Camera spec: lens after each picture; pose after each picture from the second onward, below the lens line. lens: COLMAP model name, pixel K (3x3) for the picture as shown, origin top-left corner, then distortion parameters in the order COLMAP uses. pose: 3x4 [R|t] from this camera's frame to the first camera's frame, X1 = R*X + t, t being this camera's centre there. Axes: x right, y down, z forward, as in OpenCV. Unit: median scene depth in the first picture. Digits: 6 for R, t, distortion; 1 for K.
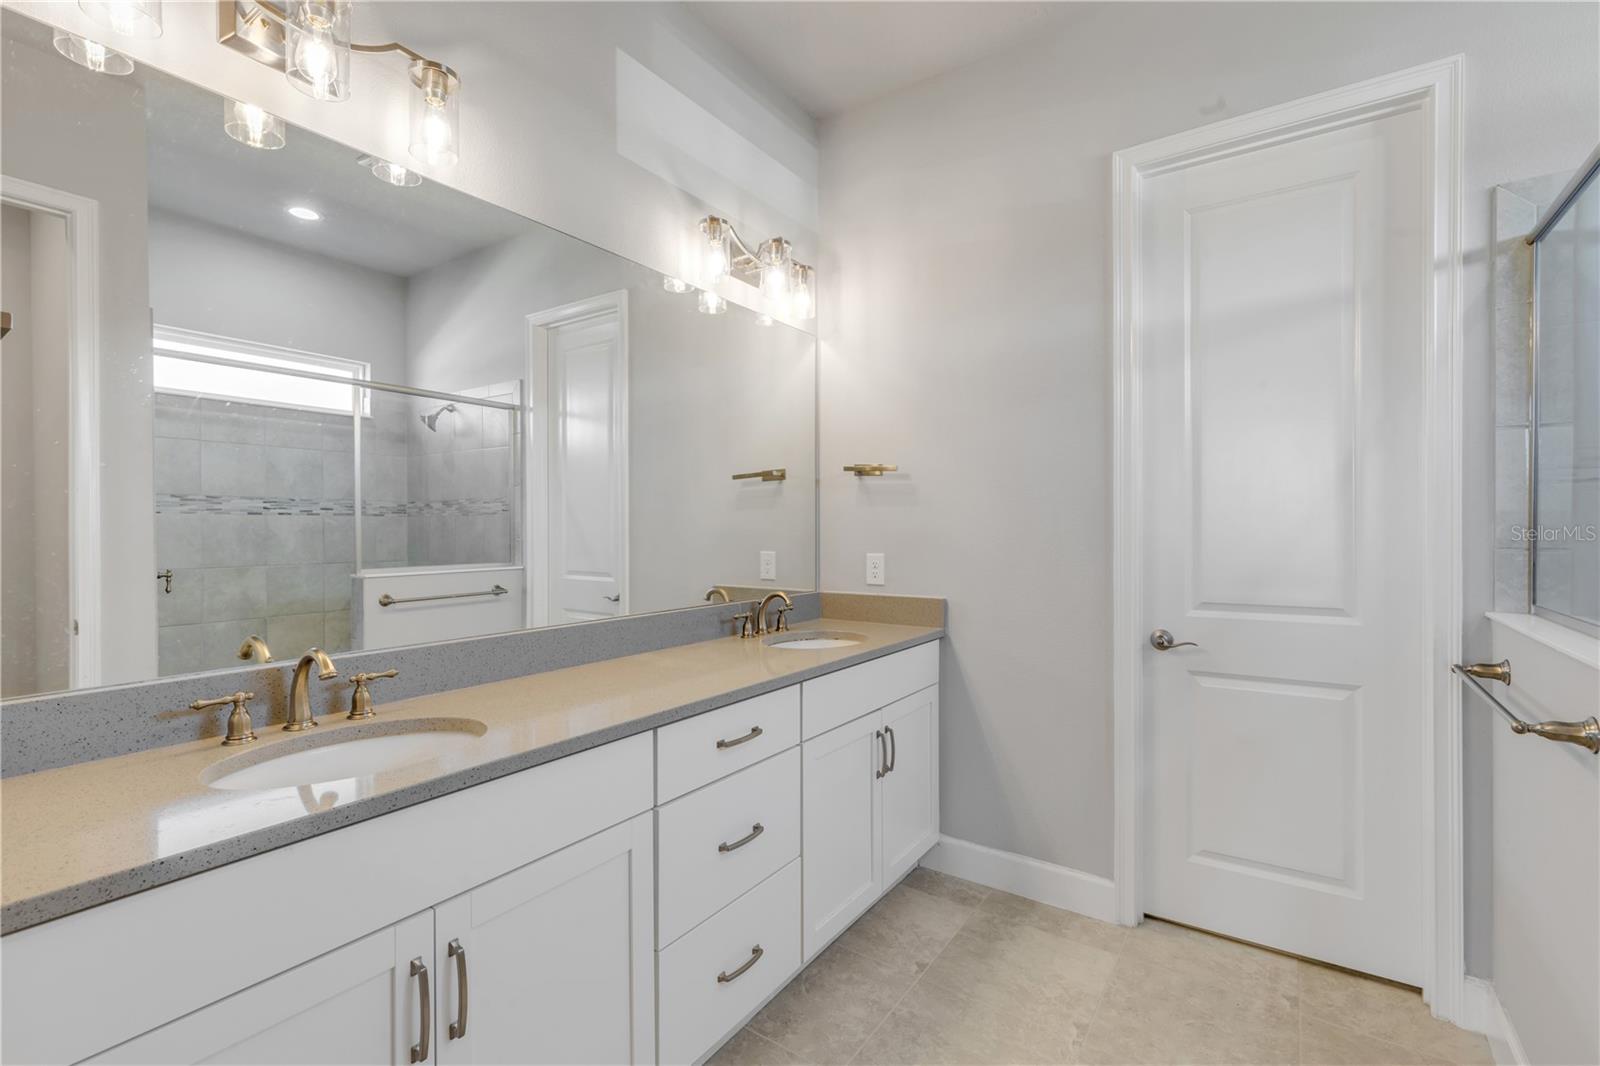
lens RADIAL K [[719.8, 0, 799.6], [0, 719.8, 533.0], [0, 0, 1]] dist [0.009455, -0.000245]
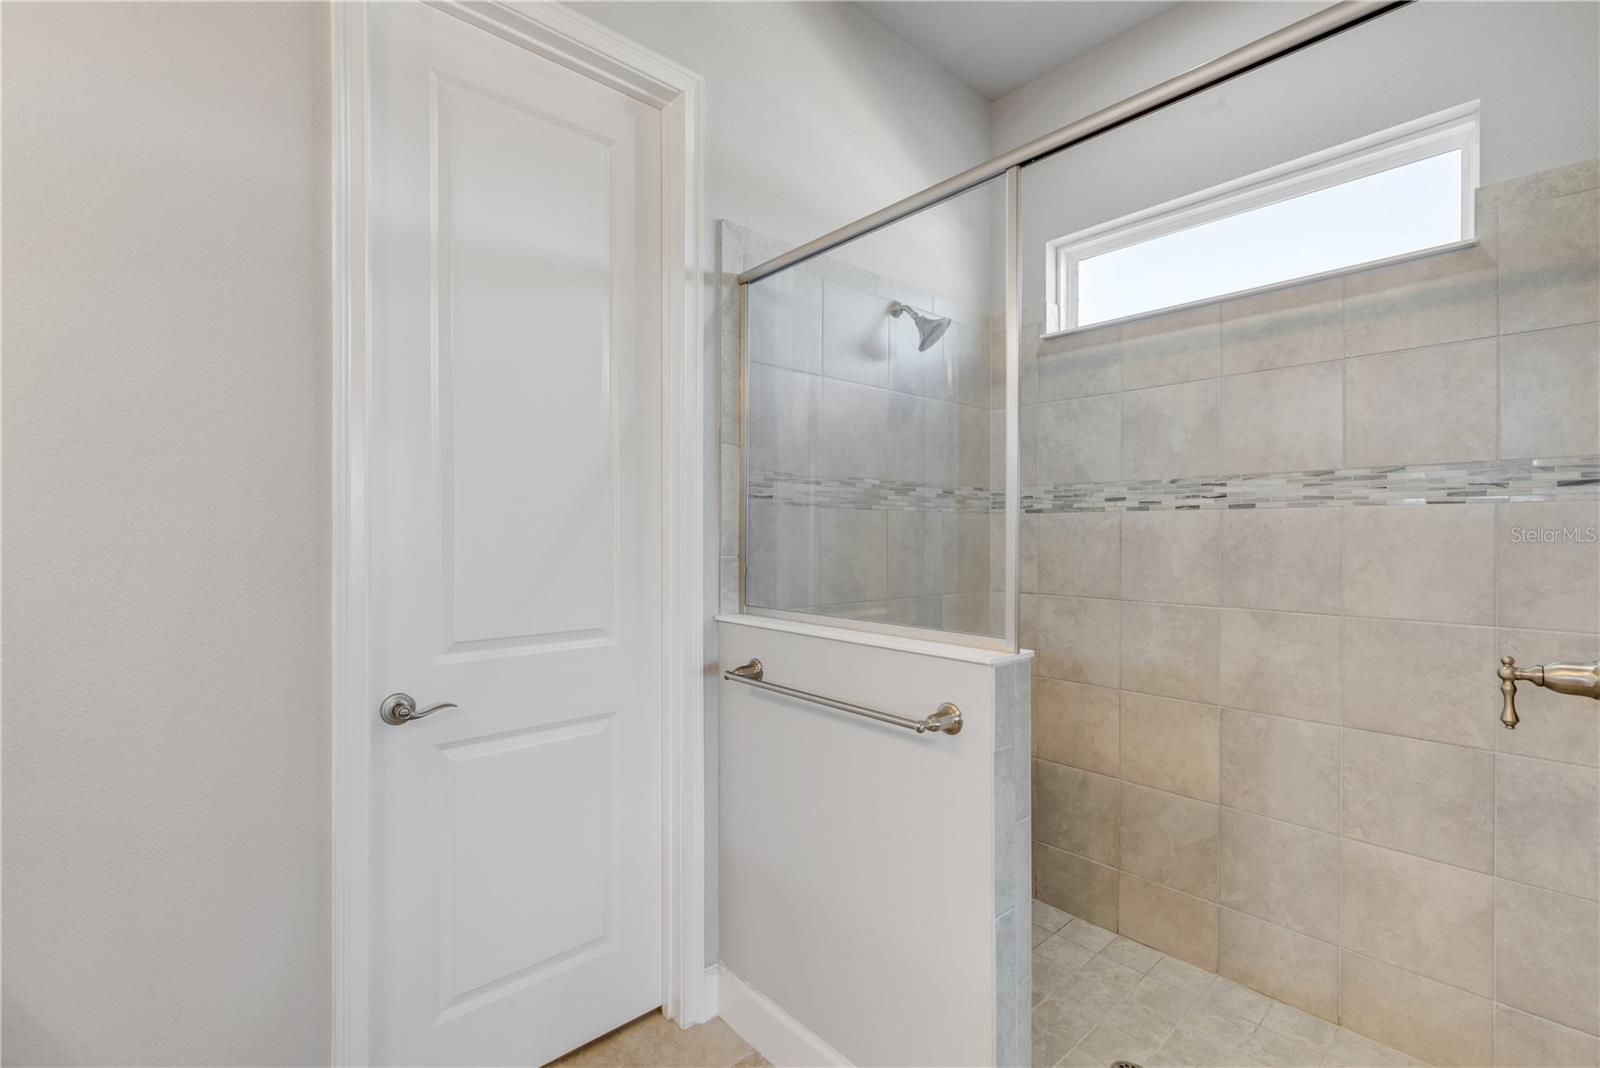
lens RADIAL K [[719.8, 0, 800.2], [0, 719.8, 540.0], [0, 0, 1]] dist [0.009455, -0.000245]
pose [[0.240068, -0.001985, 0.970754, -0.049352], [0.002926, 0.999995, 0.001321, -0.003726], [-0.970752, 0.002523, 0.240073, 0.611192]]
